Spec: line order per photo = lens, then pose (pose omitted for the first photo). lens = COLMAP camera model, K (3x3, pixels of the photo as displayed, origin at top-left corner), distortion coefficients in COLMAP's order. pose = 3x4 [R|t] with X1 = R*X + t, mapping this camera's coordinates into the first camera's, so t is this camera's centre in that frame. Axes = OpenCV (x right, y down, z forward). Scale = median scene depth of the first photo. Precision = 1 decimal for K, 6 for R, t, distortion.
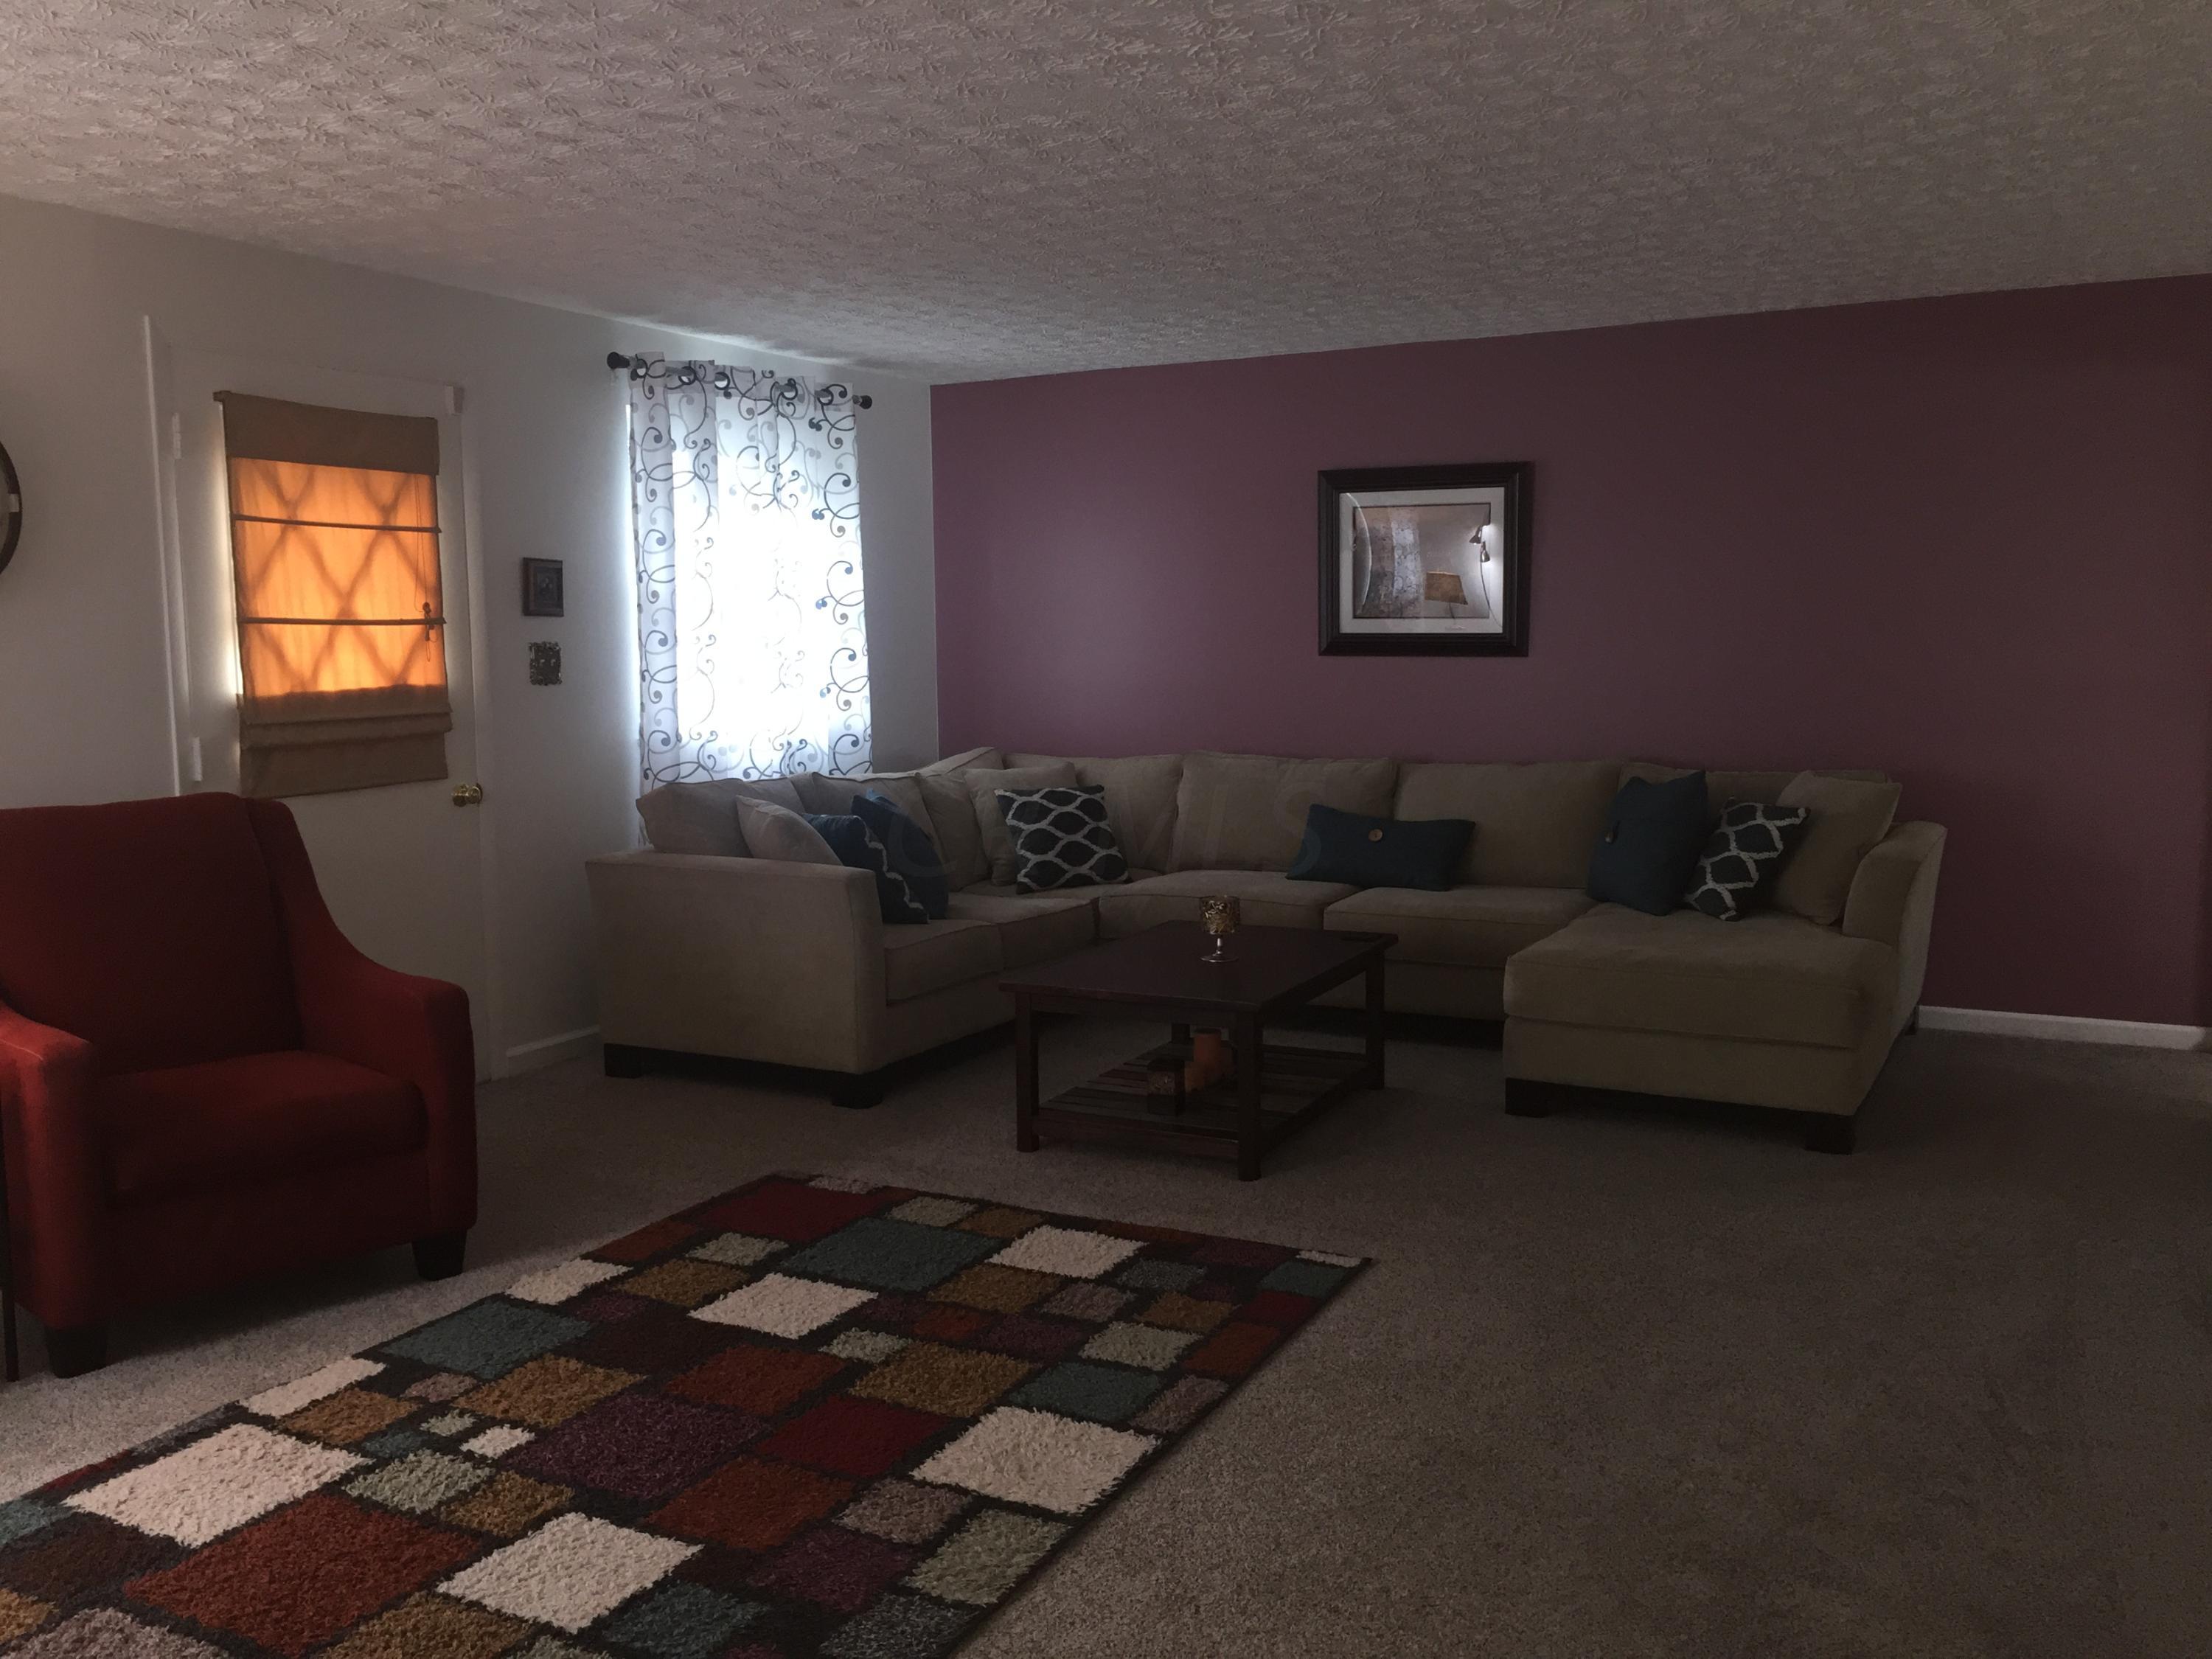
lens RADIAL K [[1882.6, 0, 1106.0], [0, 1882.6, 829.5], [0, 0, 1]] dist [0.073900, -0.084622]
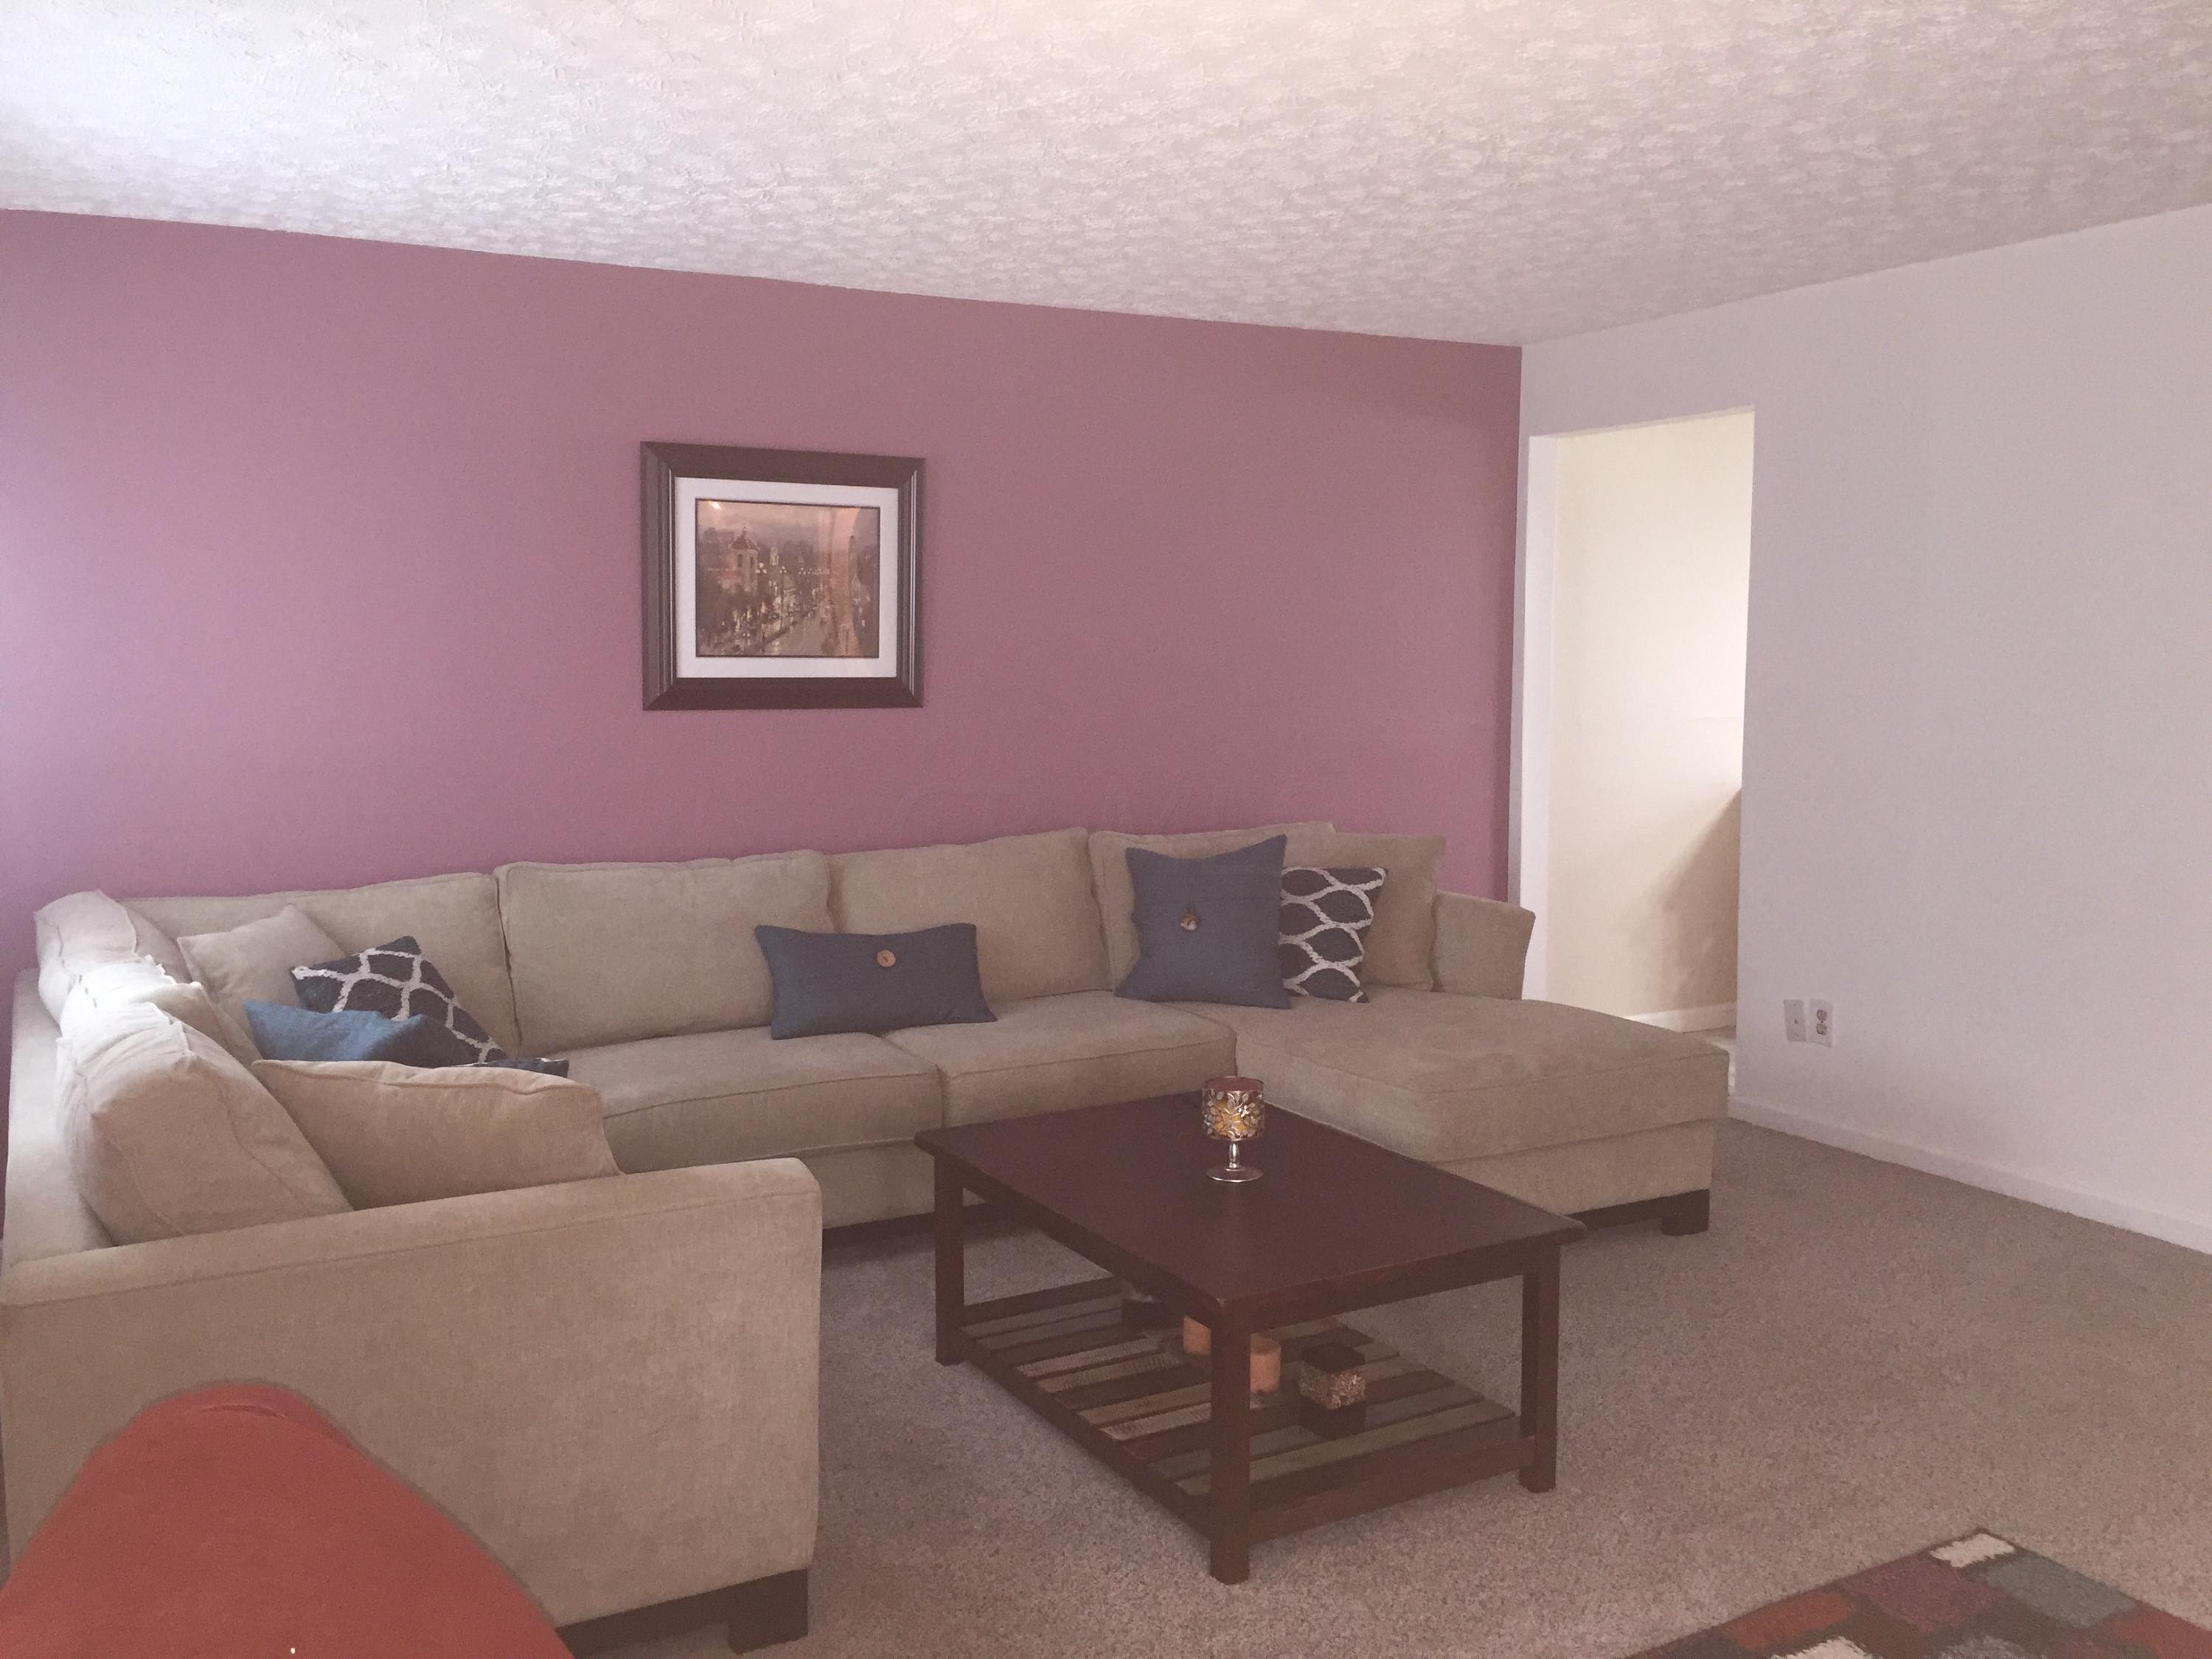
lens RADIAL K [[1882.6, 0, 1106.0], [0, 1882.6, 829.5], [0, 0, 1]] dist [0.073900, -0.084622]
pose [[0.561904, -0.075401, 0.823759, -0.503267], [0.088726, 0.995586, 0.030607, -0.076480], [-0.822430, 0.055891, 0.566113, 0.654933]]
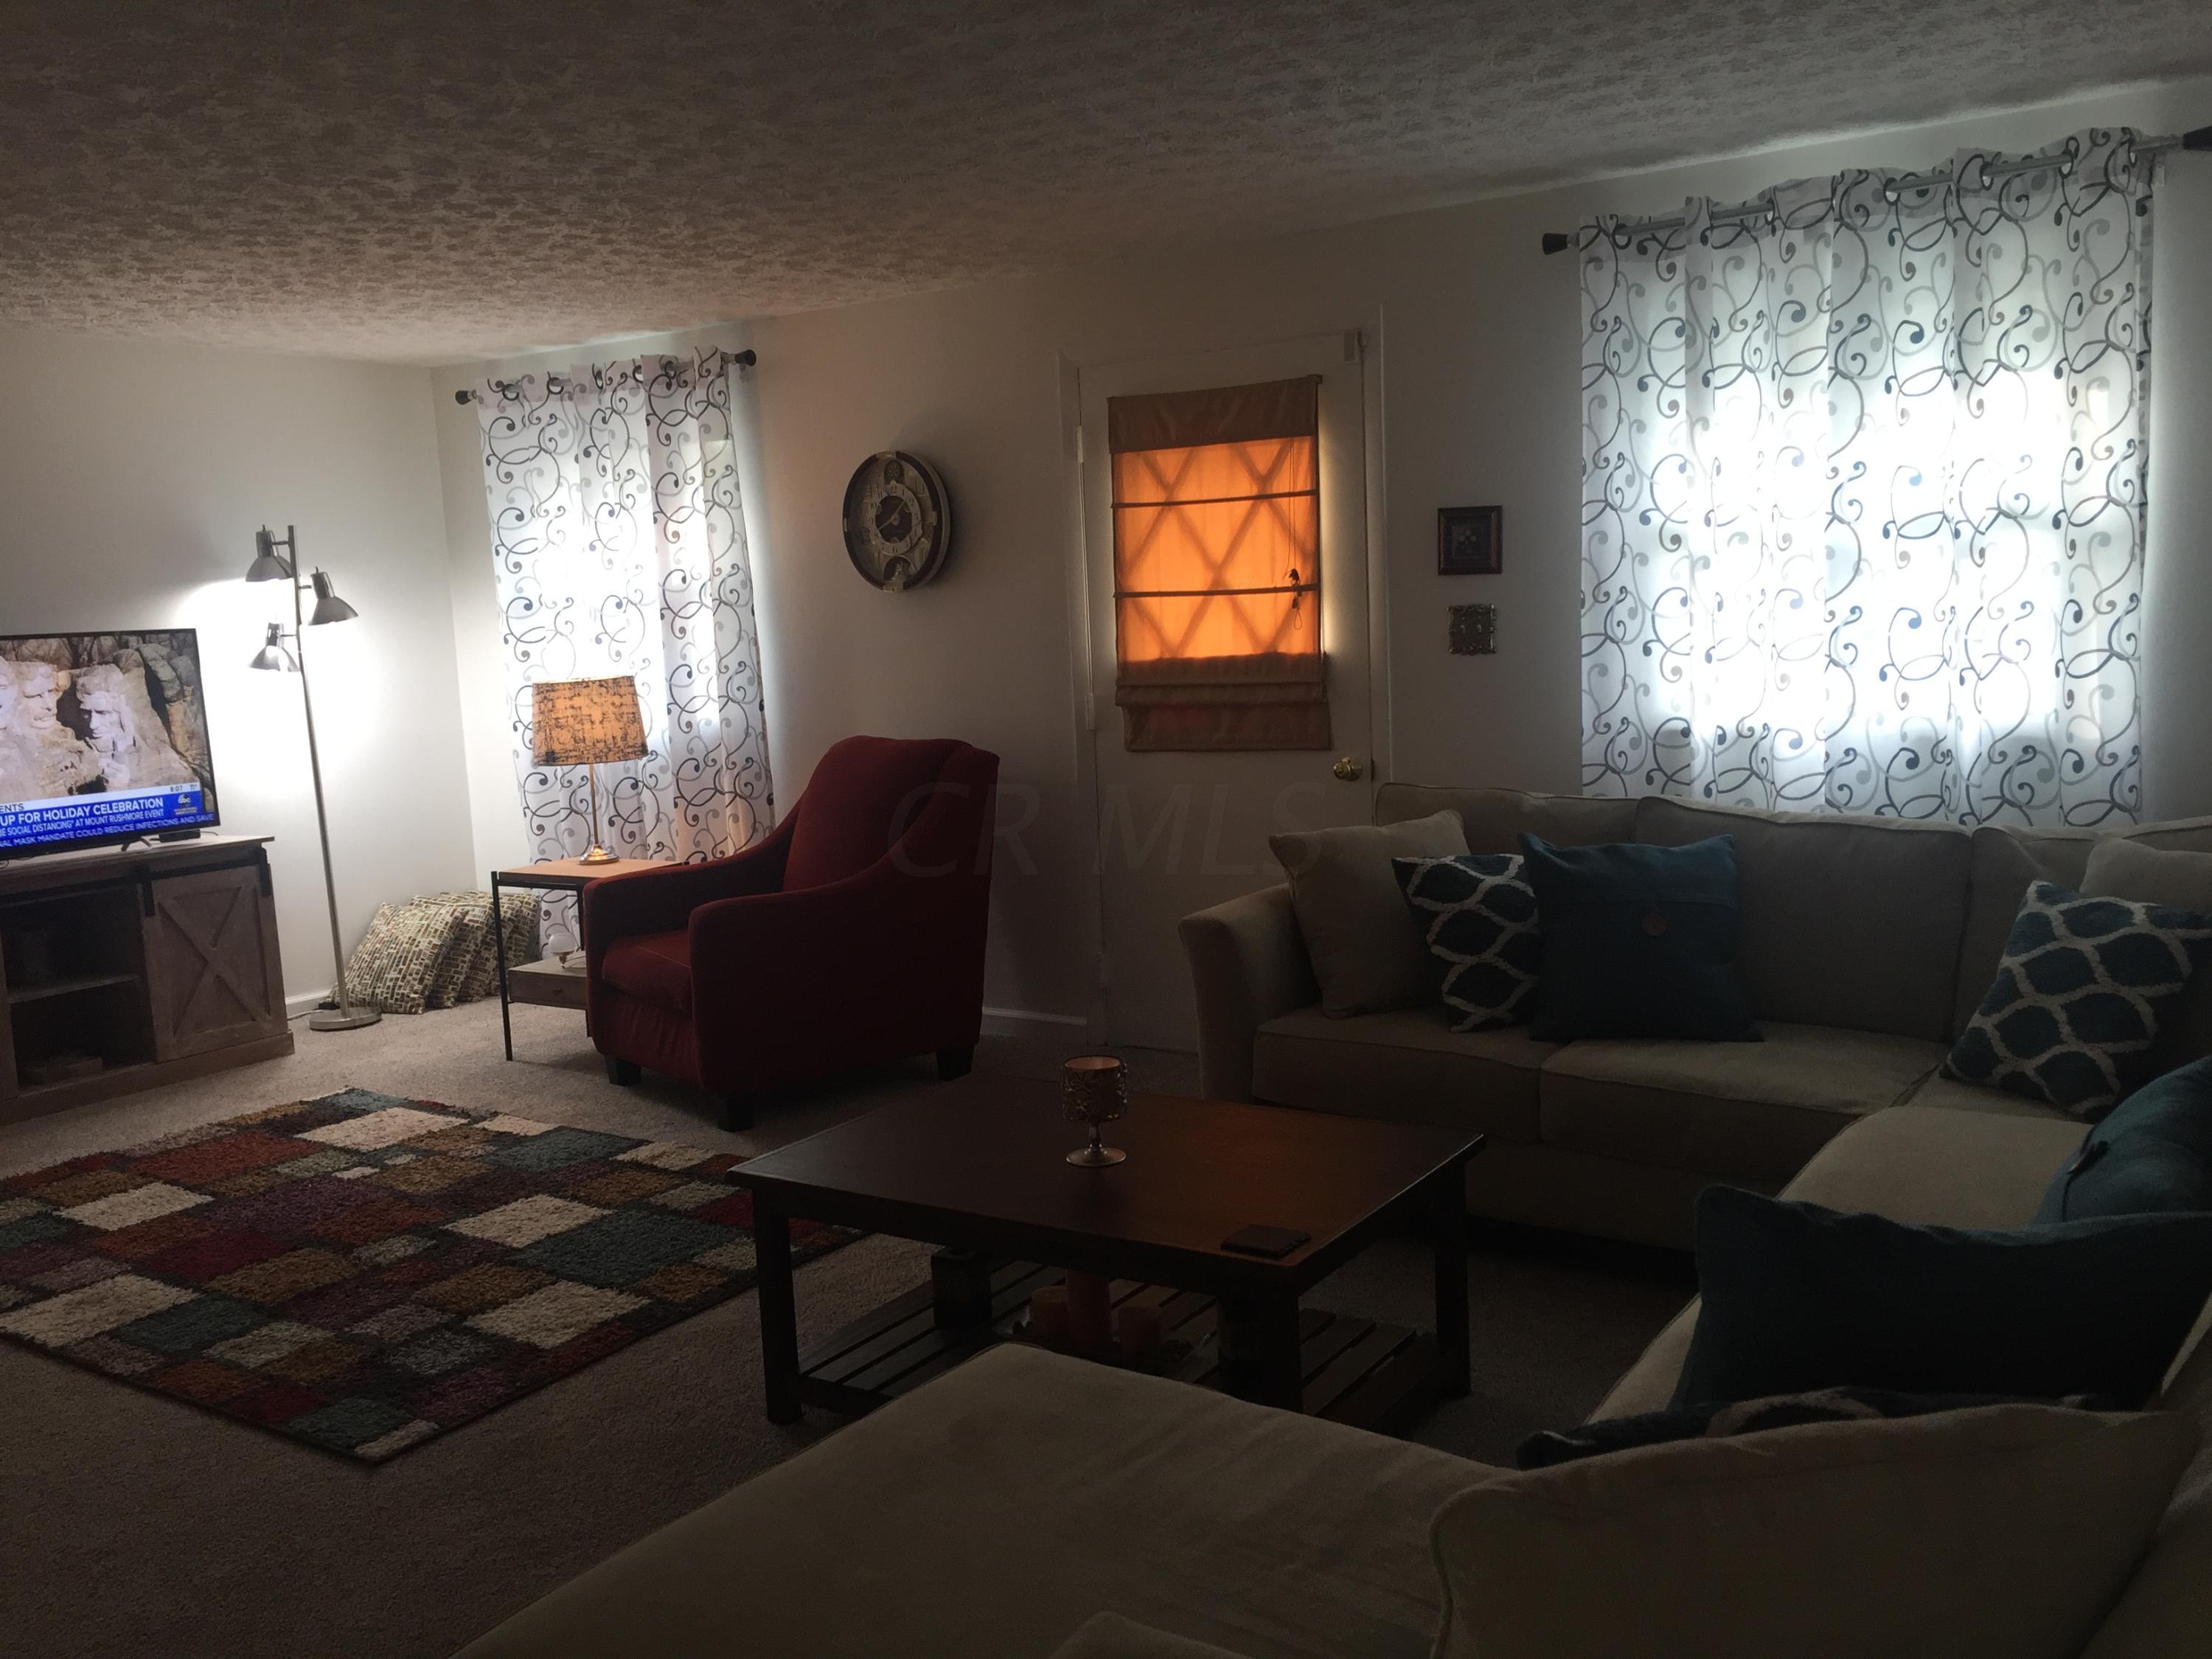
lens RADIAL K [[1818.5, 0, 1110.1], [0, 1818.5, 887.7], [0, 0, 1]] dist [0.001813, 0.001973]
pose [[-0.088692, 0.184692, -0.978786, 0.645408], [-0.054402, 0.980294, 0.189906, -0.140323], [0.994572, 0.070092, -0.076896, 1.054693]]
